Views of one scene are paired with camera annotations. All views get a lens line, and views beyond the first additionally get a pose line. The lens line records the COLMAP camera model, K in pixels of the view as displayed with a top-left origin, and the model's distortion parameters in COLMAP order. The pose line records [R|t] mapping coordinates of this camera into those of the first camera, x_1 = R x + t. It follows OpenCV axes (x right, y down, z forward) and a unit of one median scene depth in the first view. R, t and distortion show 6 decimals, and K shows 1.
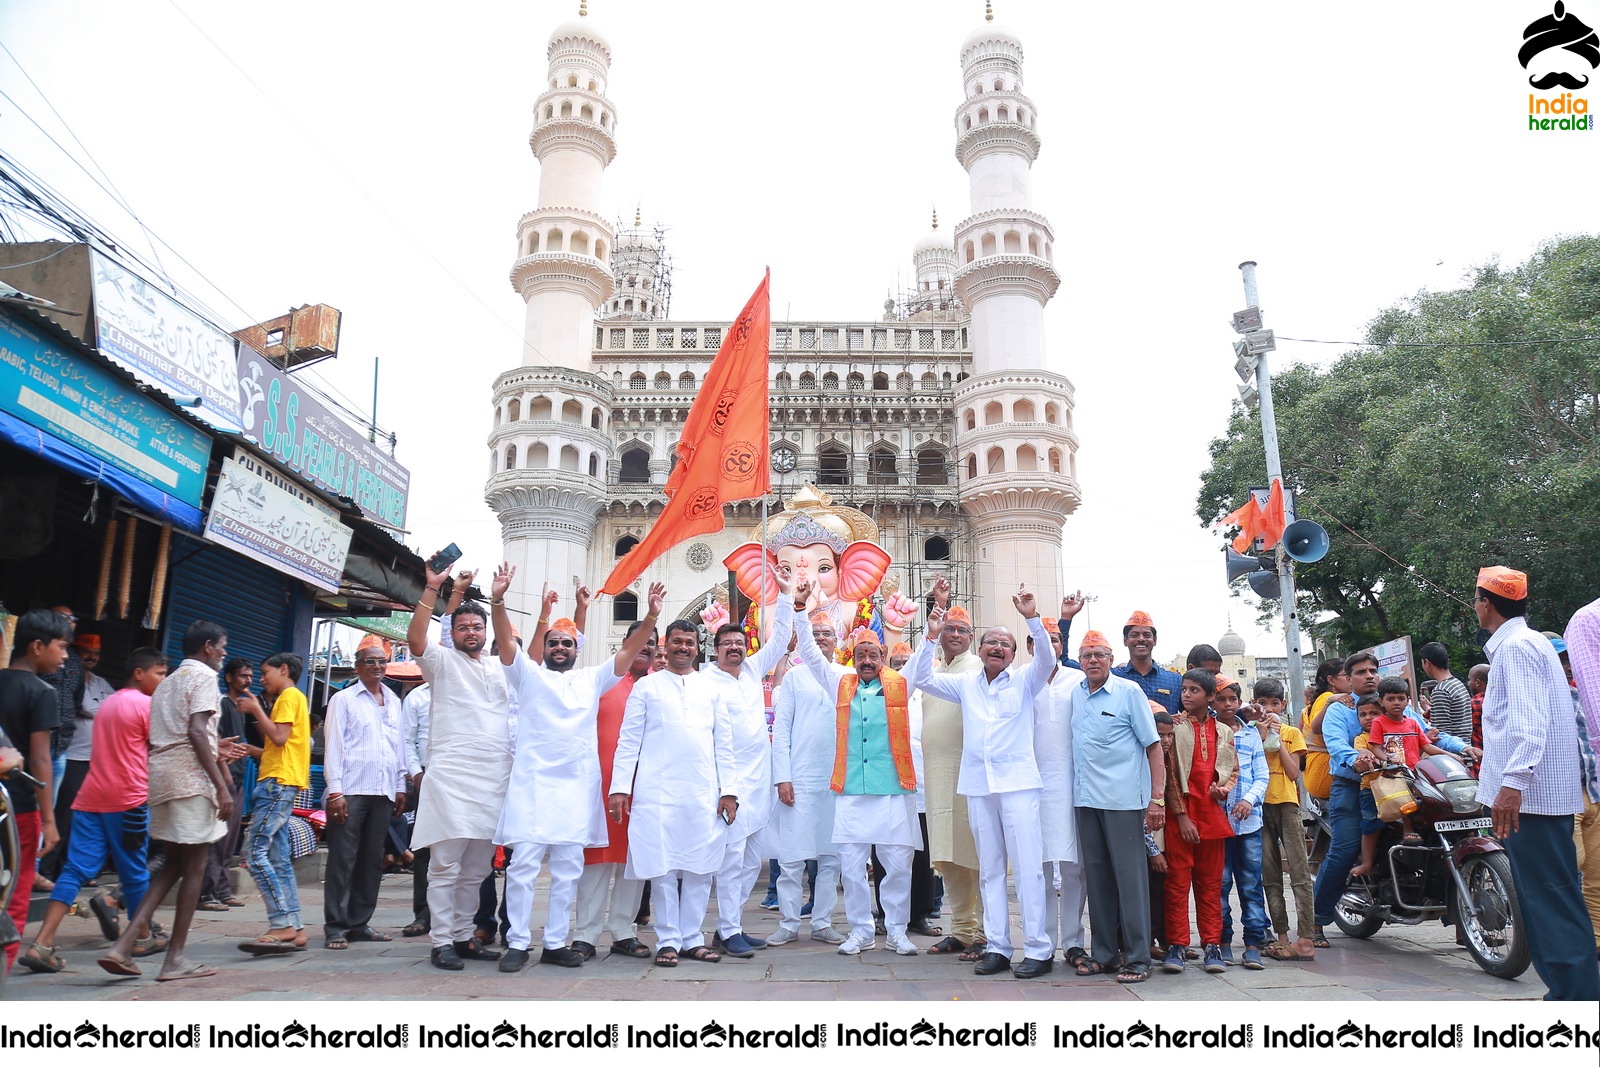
lens RADIAL K [[1079.9, 0, 817.6], [0, 1079.9, 552.7], [0, 0, 1]] dist [-0.134114, 0.075964]
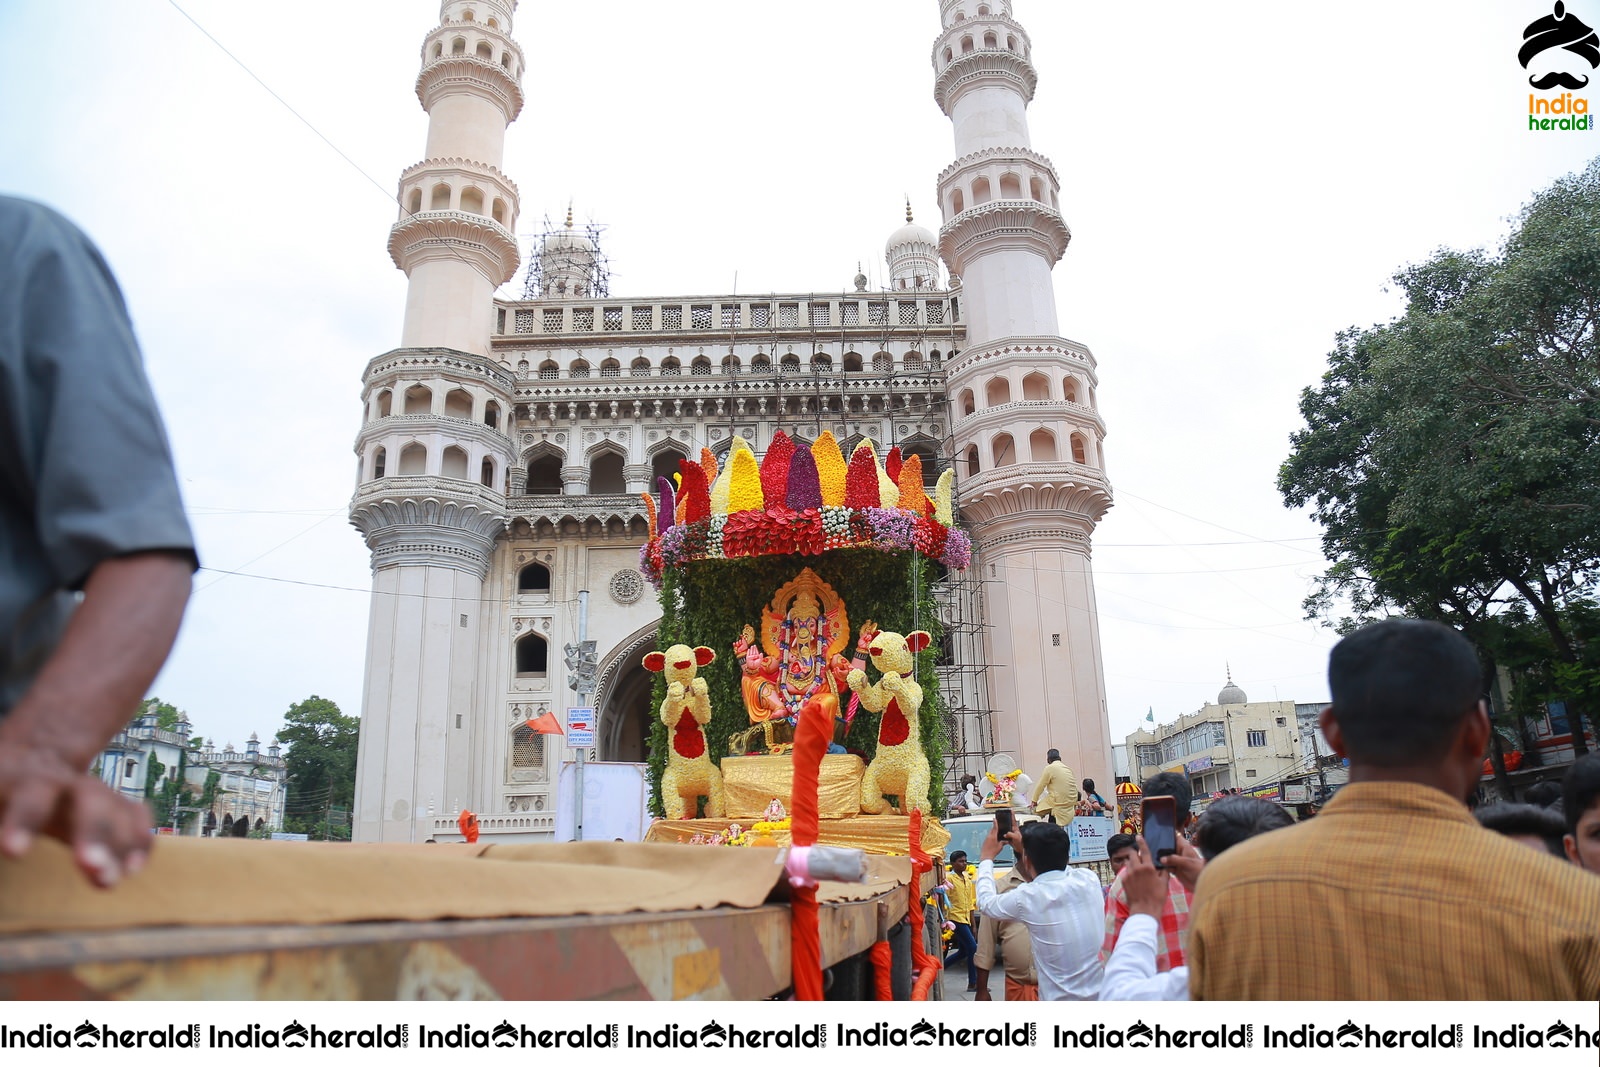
lens RADIAL K [[1086.9, 0, 814.5], [0, 1086.9, 548.3], [0, 0, 1]] dist [-0.127446, 0.077877]
pose [[0.999386, -0.028987, 0.019693, 0.010586], [0.030274, 0.997189, -0.068545, 0.032677], [-0.017650, 0.069099, 0.997454, 0.213366]]
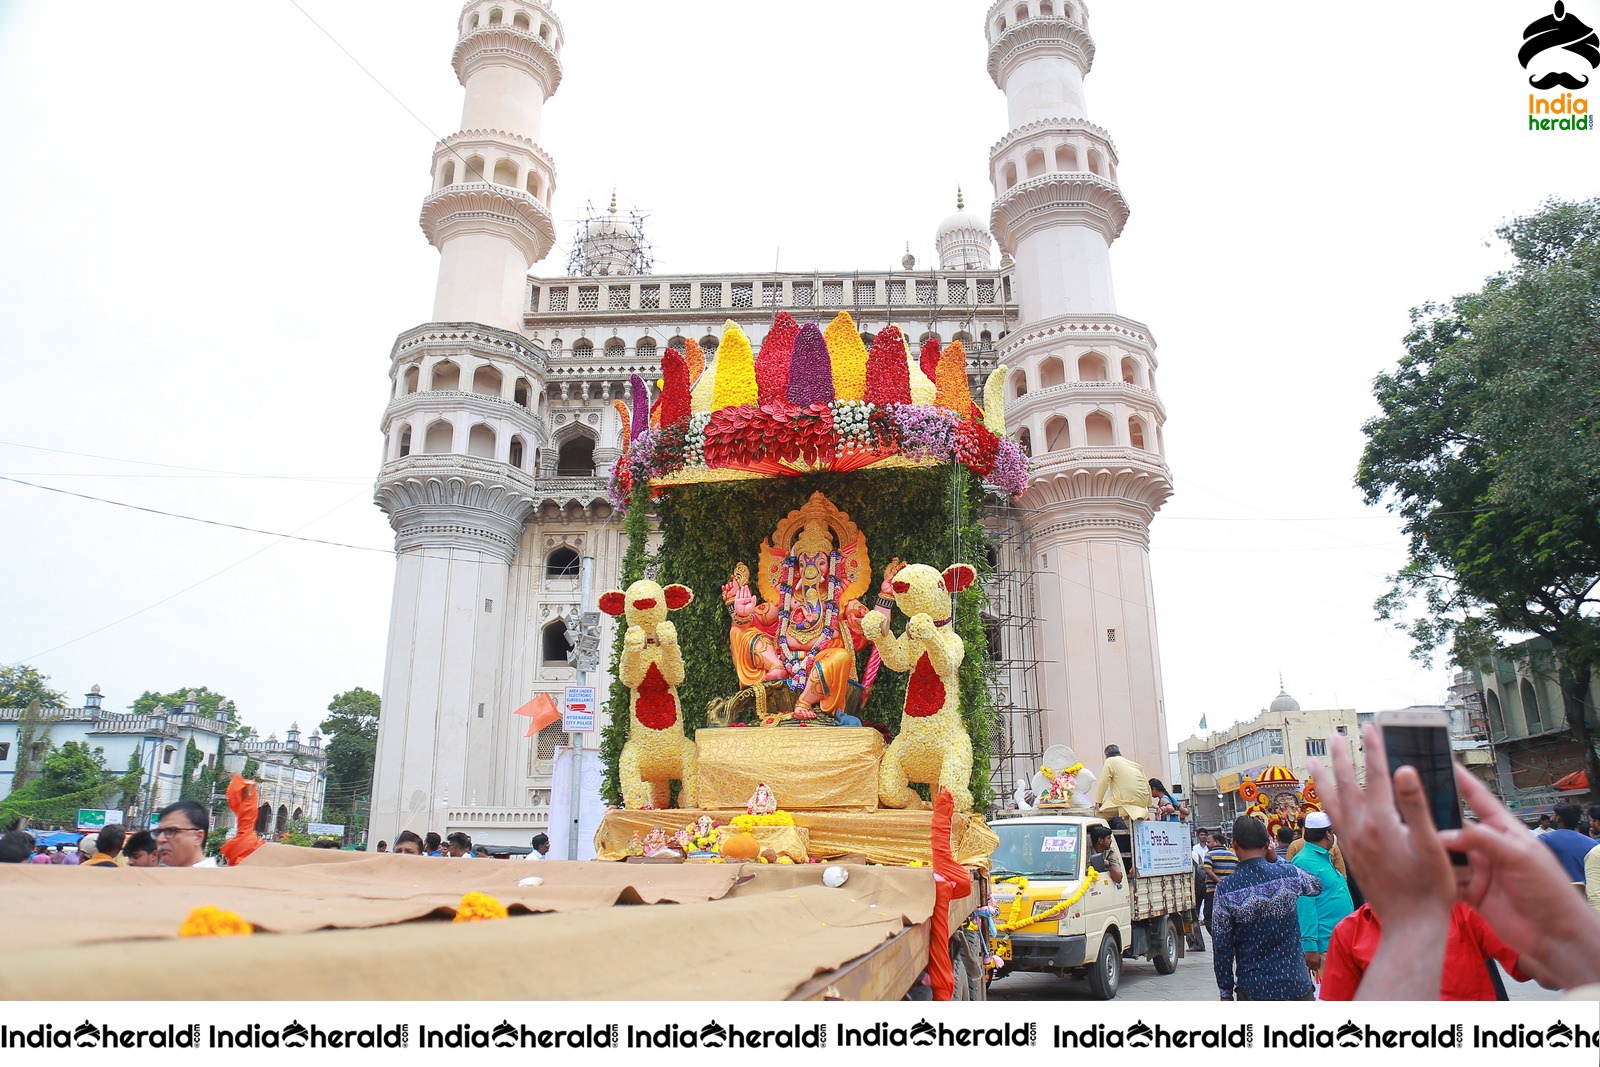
lens RADIAL K [[1083.1, 0, 814.1], [0, 1083.1, 548.8], [0, 0, 1]] dist [-0.128428, 0.073977]
pose [[0.999554, -0.016078, -0.025162, 0.015720], [0.014219, 0.997276, -0.072375, 0.041063], [0.026257, 0.071984, 0.997060, 0.254109]]
